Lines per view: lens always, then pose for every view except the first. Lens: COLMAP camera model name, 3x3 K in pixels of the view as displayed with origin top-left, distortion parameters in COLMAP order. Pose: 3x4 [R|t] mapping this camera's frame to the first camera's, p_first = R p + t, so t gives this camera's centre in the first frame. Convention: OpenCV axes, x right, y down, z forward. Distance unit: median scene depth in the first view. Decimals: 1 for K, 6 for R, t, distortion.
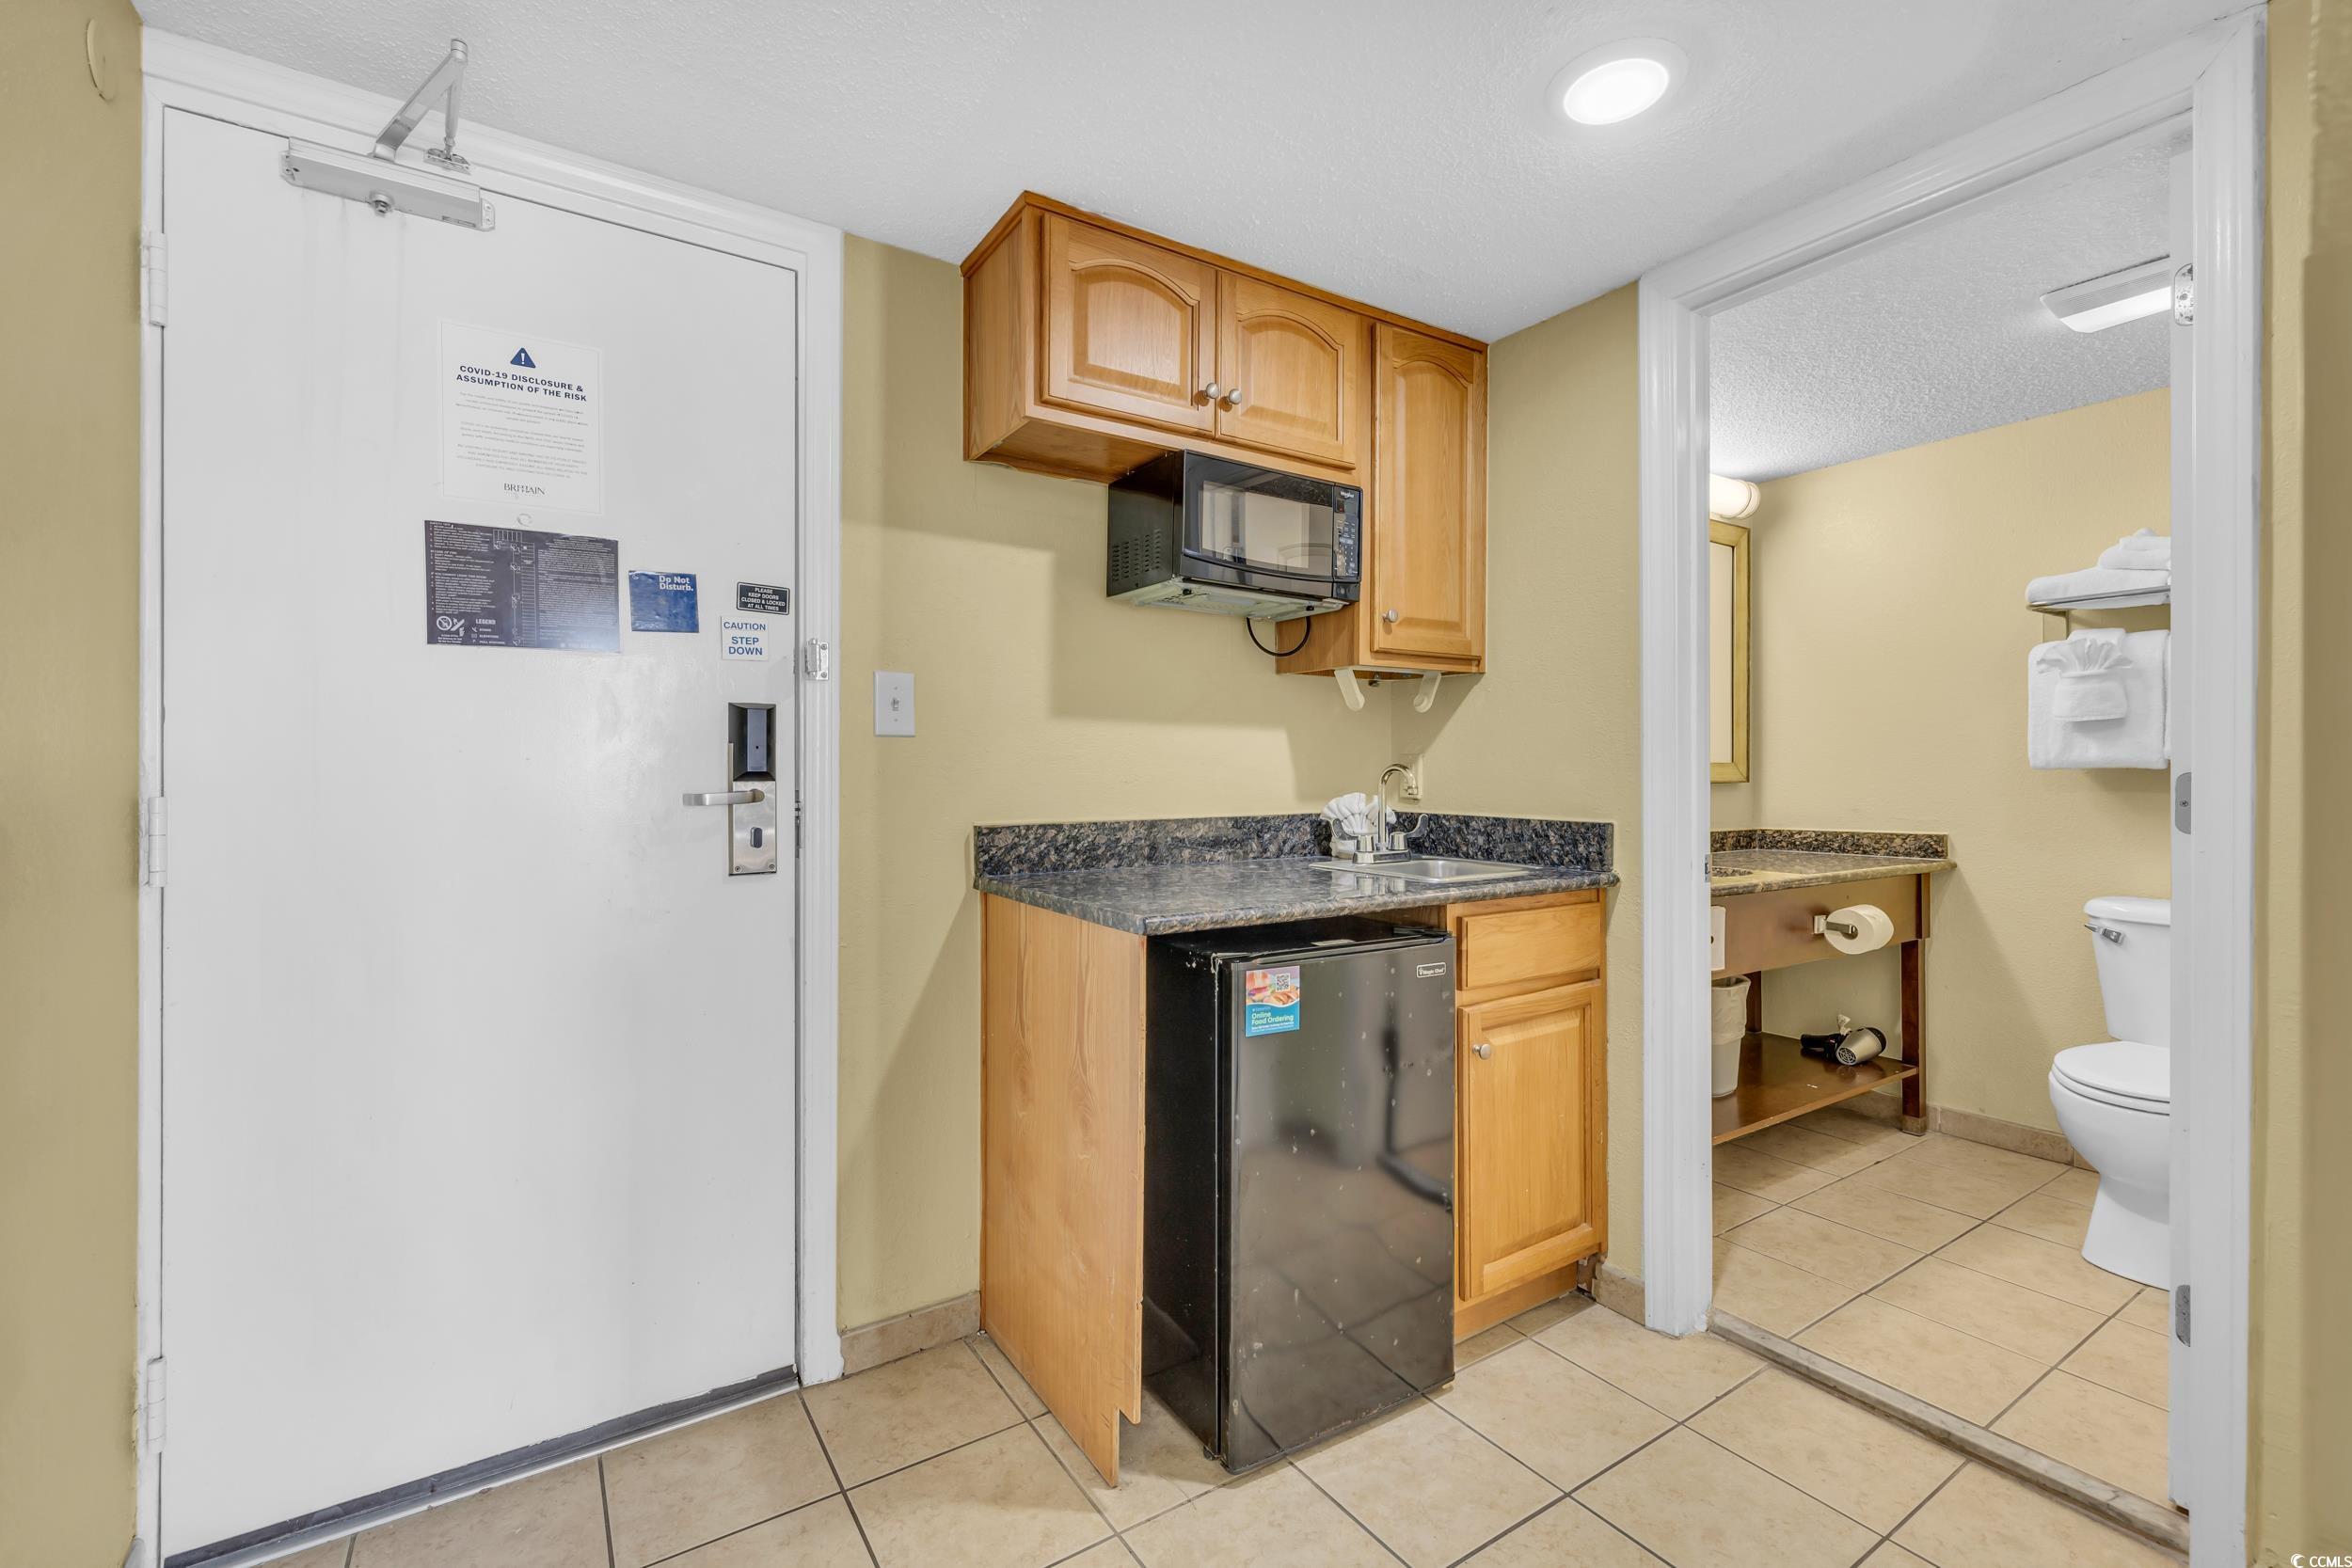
lens RADIAL K [[1011.5, 0, 1170.5], [0, 1011.5, 769.0], [0, 0, 1]] dist [-0.005418, 0.001000]
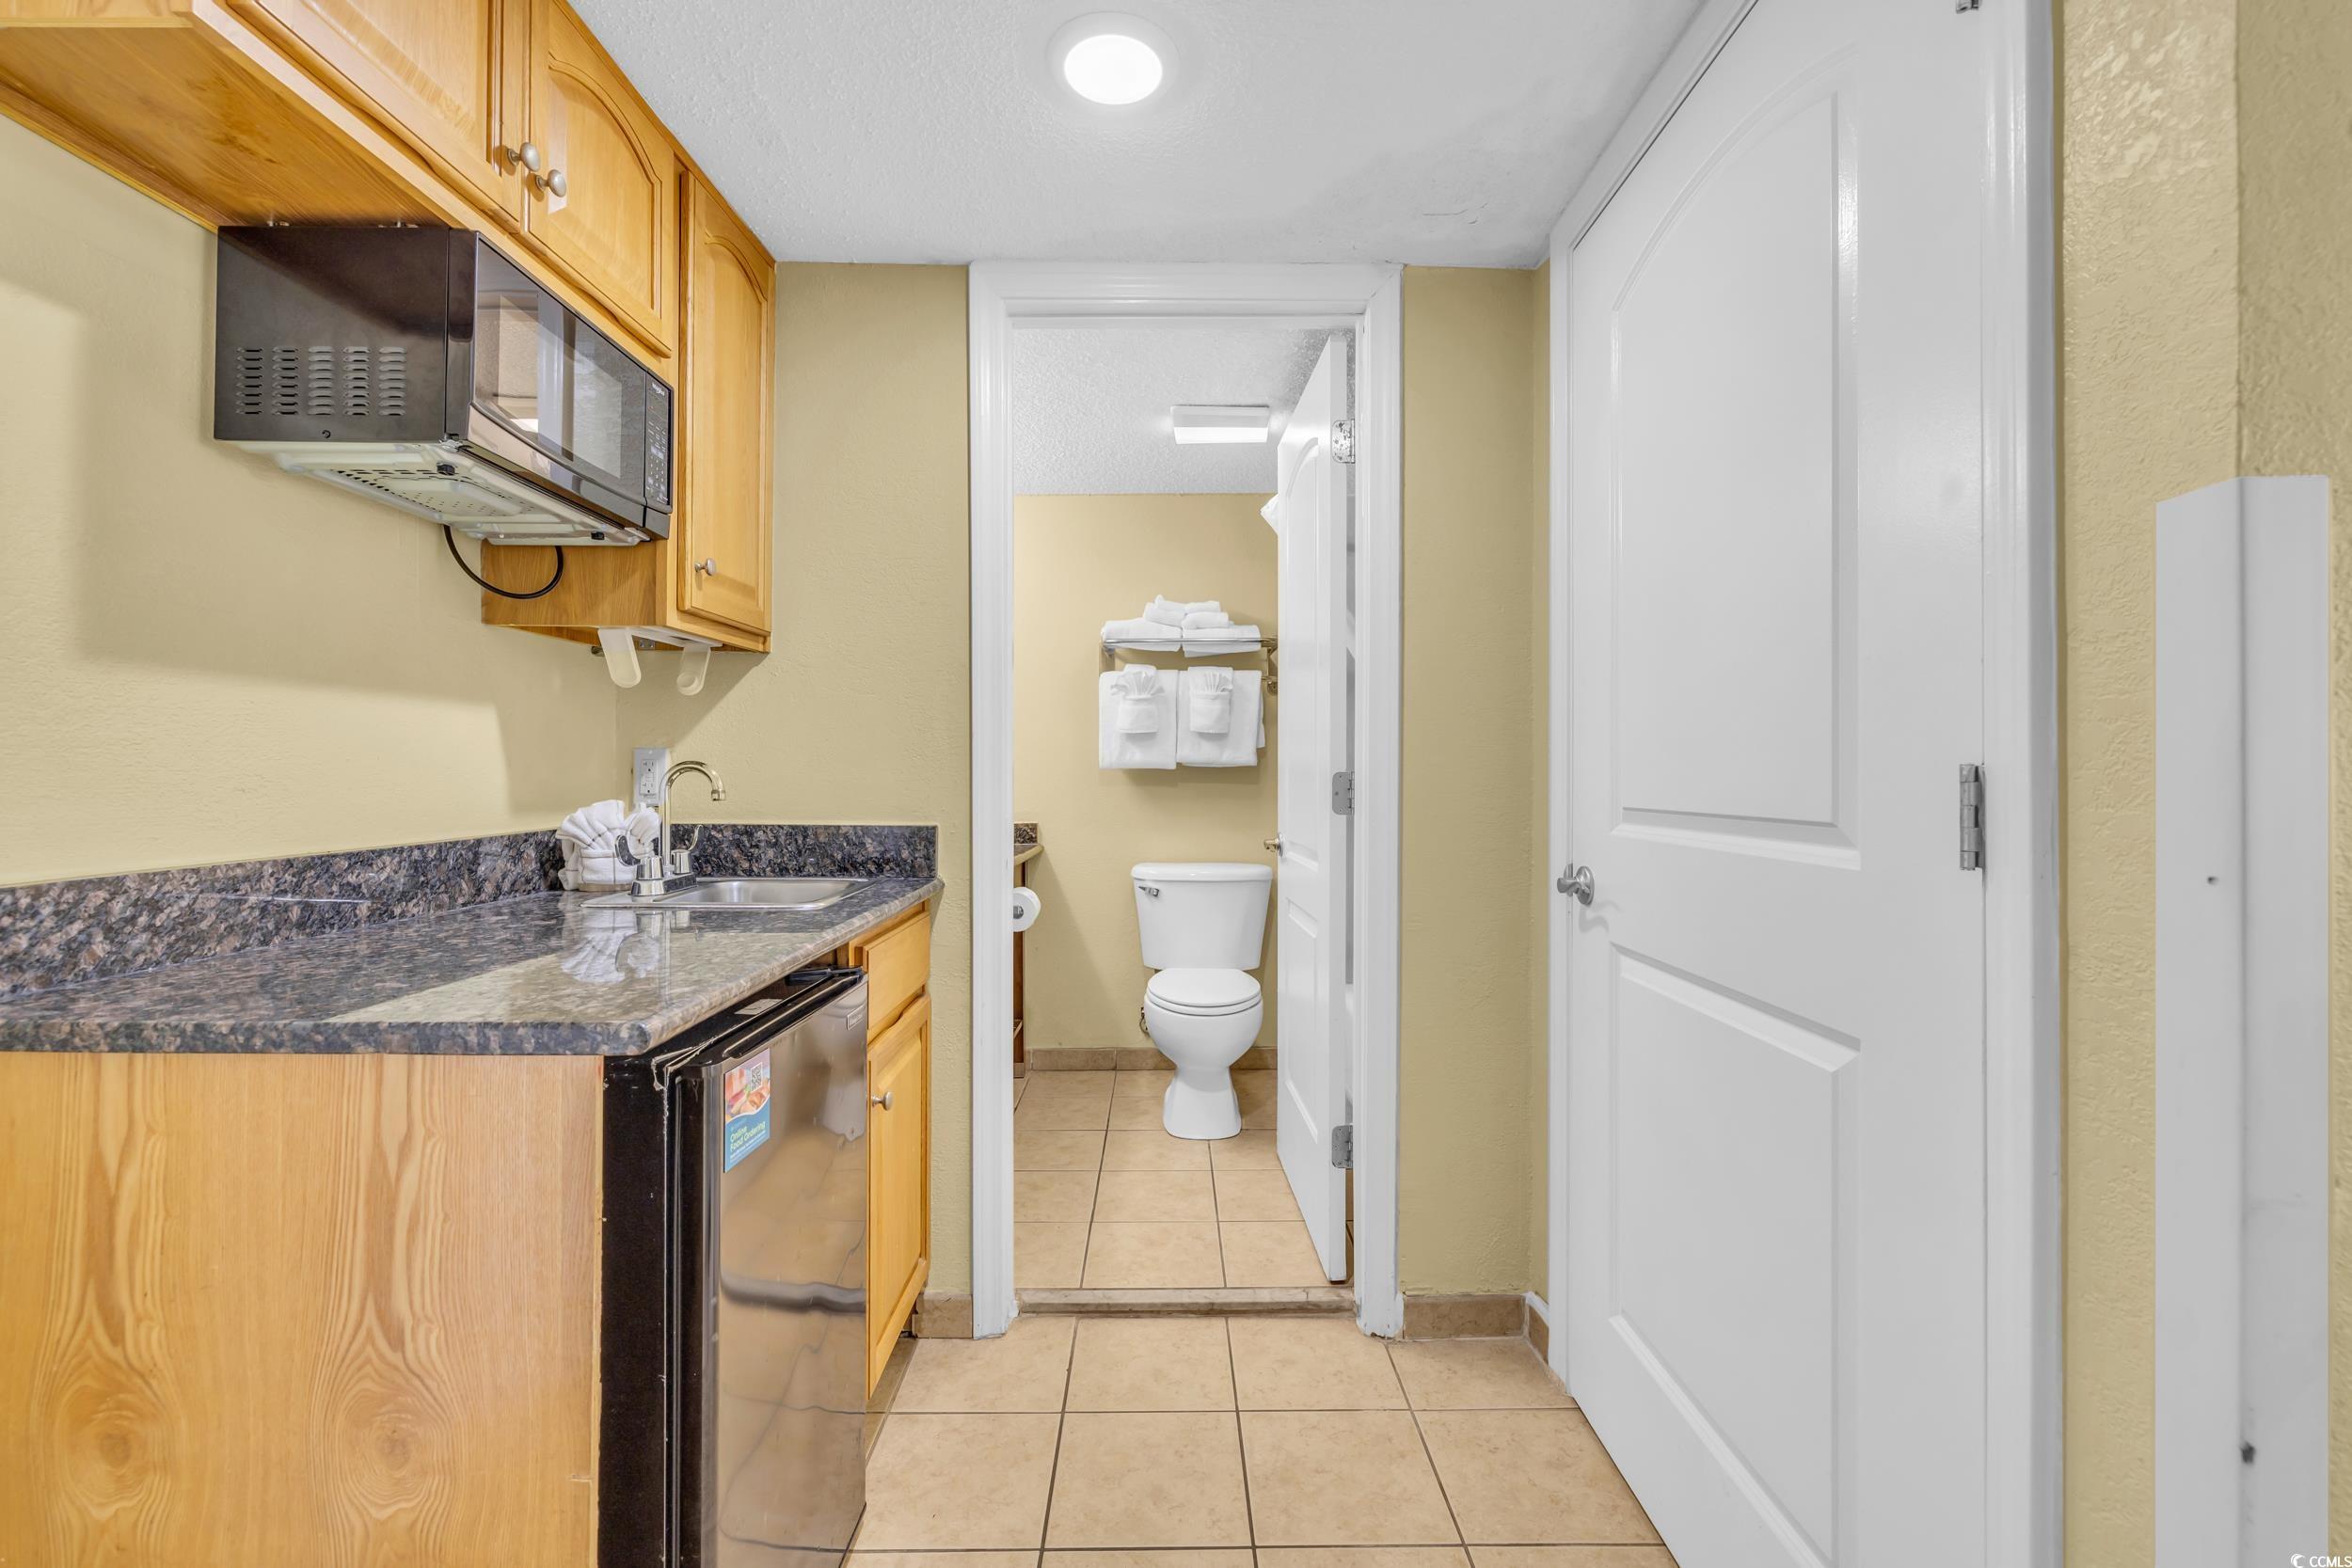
lens RADIAL K [[1011.5, 0, 1184.1], [0, 1011.5, 770.5], [0, 0, 1]] dist [-0.005418, 0.001000]
pose [[0.530699, 0.000277, 0.847560, -0.235434], [-0.001434, 0.999999, 0.000571, 0.001369], [-0.847559, -0.001518, 0.530699, 0.289552]]
